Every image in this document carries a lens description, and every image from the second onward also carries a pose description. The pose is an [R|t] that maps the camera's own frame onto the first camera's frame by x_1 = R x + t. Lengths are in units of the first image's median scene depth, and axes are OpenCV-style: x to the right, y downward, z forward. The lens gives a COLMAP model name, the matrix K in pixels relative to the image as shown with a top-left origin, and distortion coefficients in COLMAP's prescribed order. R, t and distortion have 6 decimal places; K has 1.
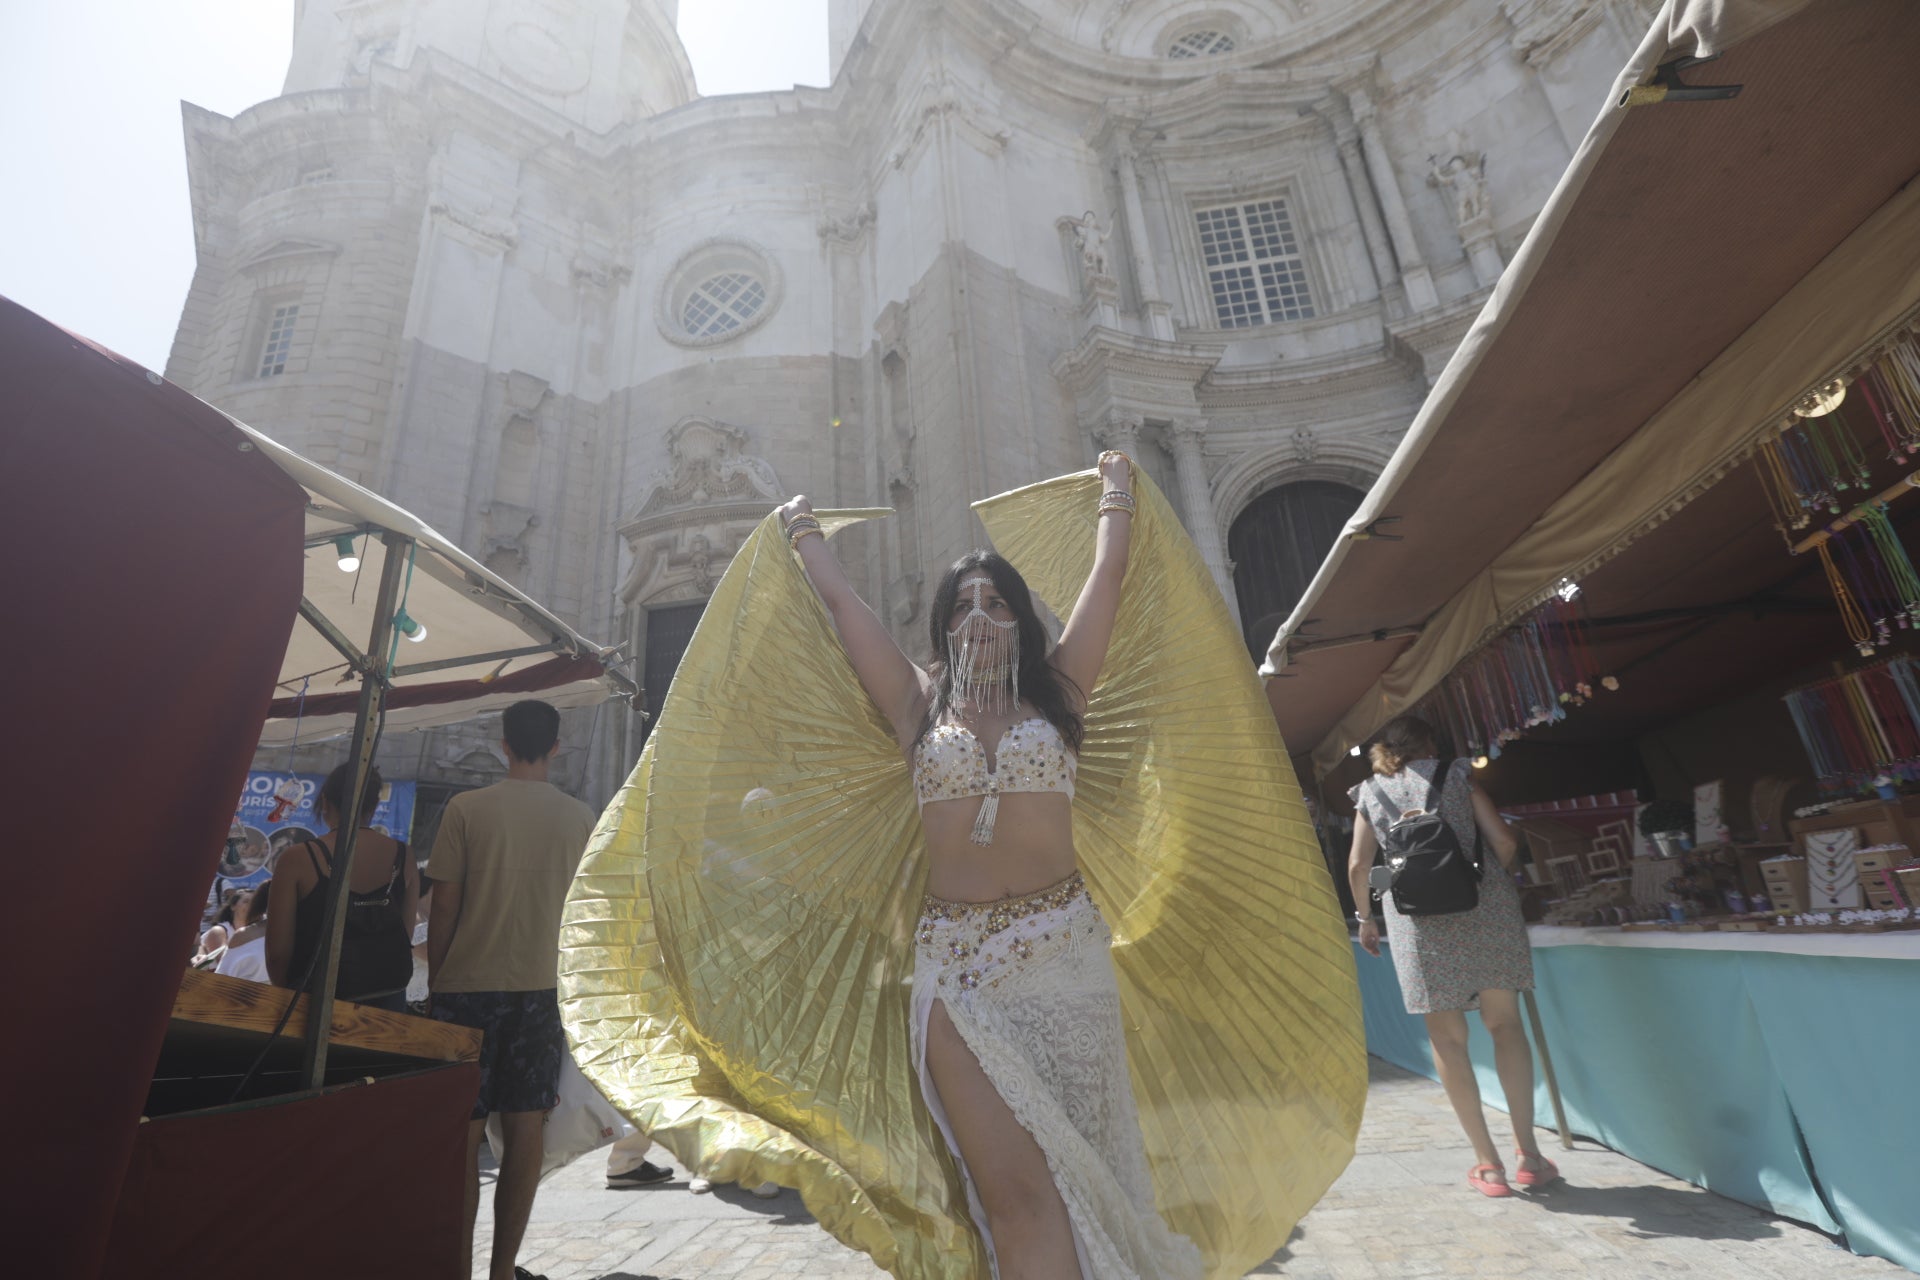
lens RADIAL K [[832.8, 0, 988.5], [0, 832.8, 642.6], [0, 0, 1]] dist [-0.056465, 0.023598]
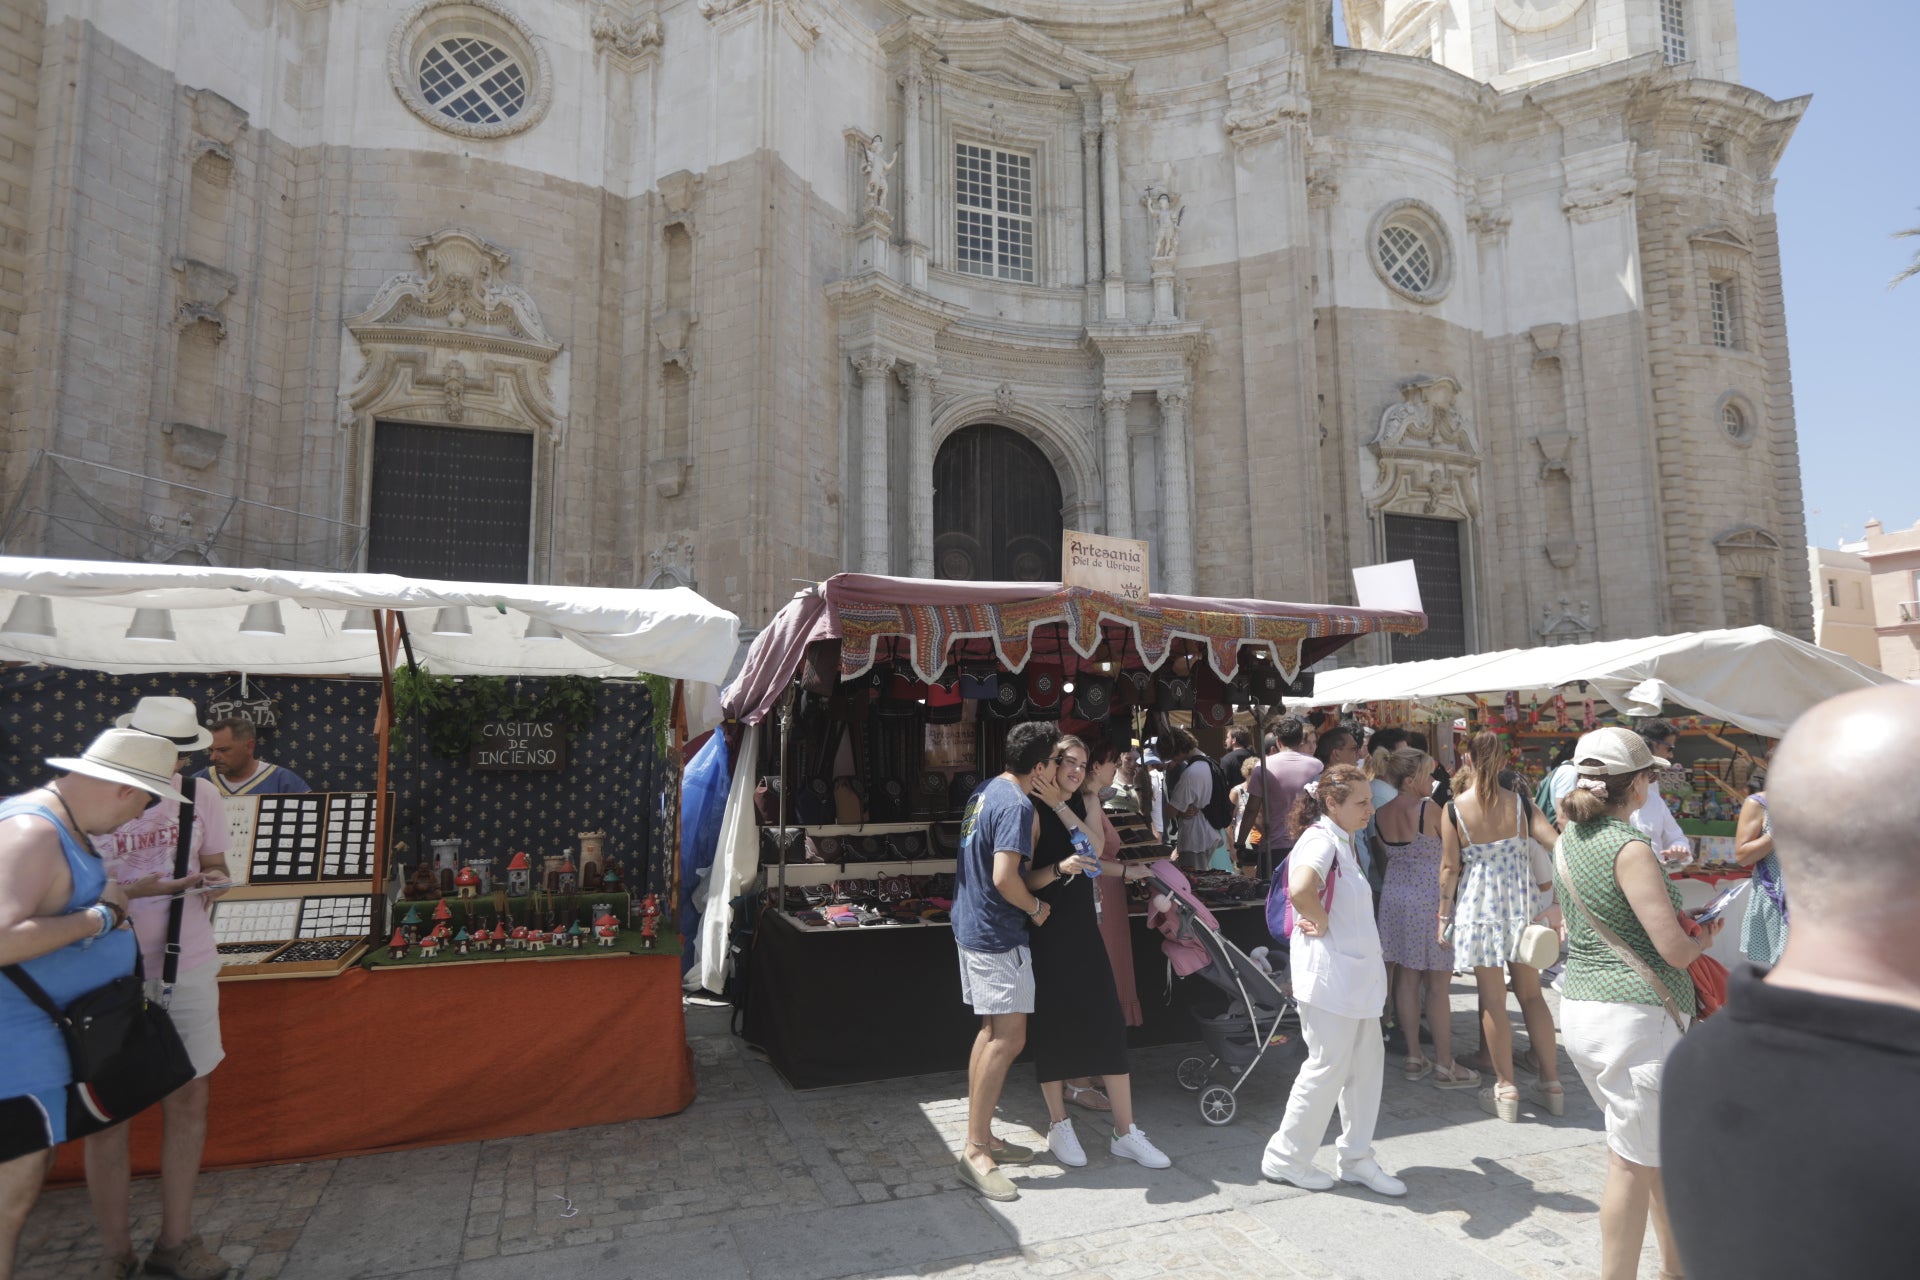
lens RADIAL K [[832.8, 0, 988.5], [0, 832.8, 642.6], [0, 0, 1]] dist [-0.056465, 0.023598]
pose [[0.884104, 0.133322, 0.447869, -0.140166], [-0.214457, 0.967304, 0.135395, -0.057420], [-0.415174, -0.215752, 0.883788, -0.150015]]
